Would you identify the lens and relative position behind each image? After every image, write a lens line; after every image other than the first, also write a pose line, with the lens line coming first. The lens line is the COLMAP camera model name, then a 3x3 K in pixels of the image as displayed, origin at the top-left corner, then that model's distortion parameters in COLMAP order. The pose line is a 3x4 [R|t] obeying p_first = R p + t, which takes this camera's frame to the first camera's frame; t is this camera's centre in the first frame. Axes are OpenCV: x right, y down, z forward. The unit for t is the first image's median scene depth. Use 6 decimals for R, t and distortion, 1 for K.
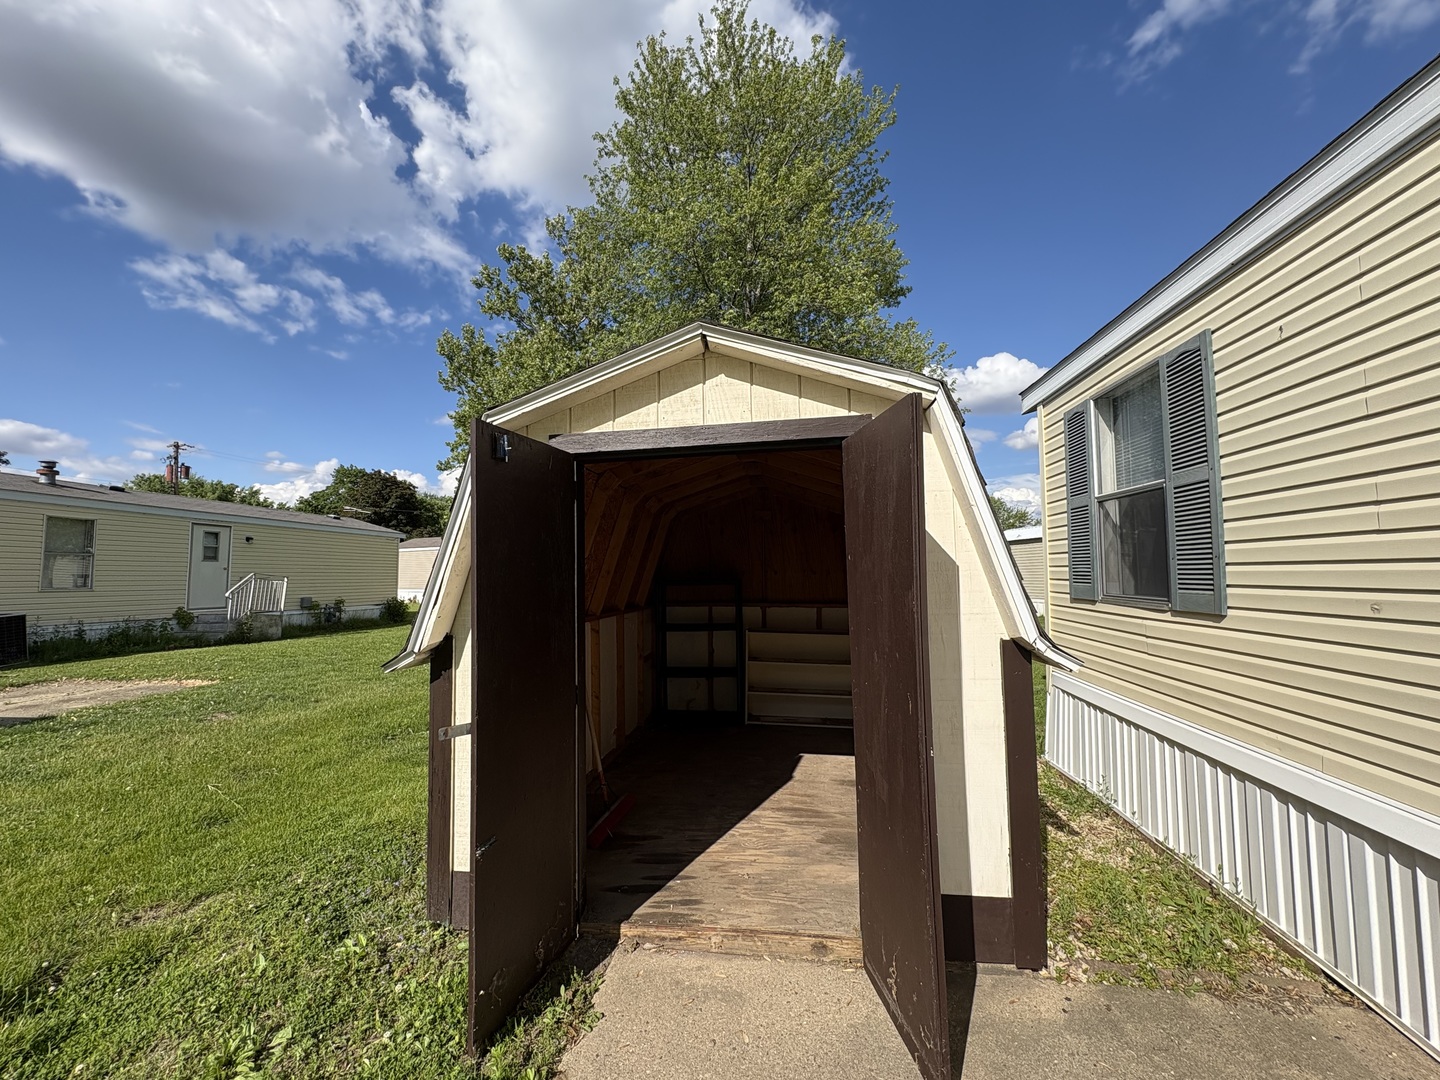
lens RADIAL K [[571.7, 0, 720.0], [0, 571.7, 540.0], [0, 0, 1]] dist [0.000648, -0.000025]
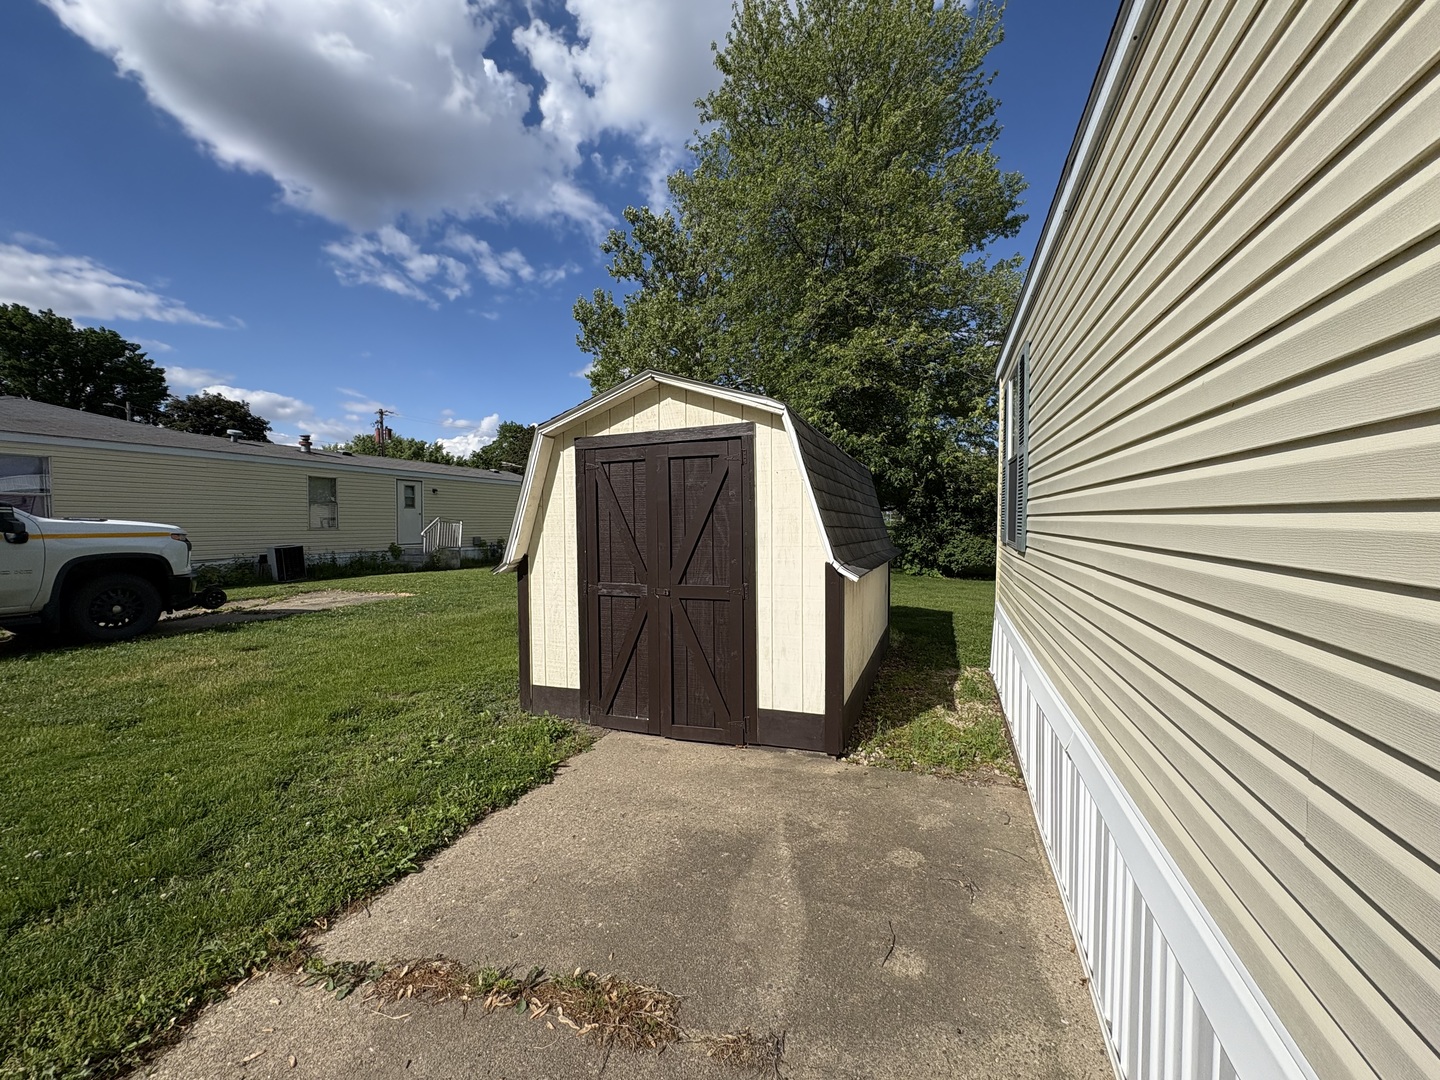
lens RADIAL K [[571.7, 0, 720.0], [0, 571.7, 540.0], [0, 0, 1]] dist [0.000648, -0.000025]
pose [[0.973184, 0.013792, -0.229614, 0.088368], [0.008126, 0.995516, 0.094239, -0.006715], [0.229884, -0.093578, 0.968709, -0.097242]]
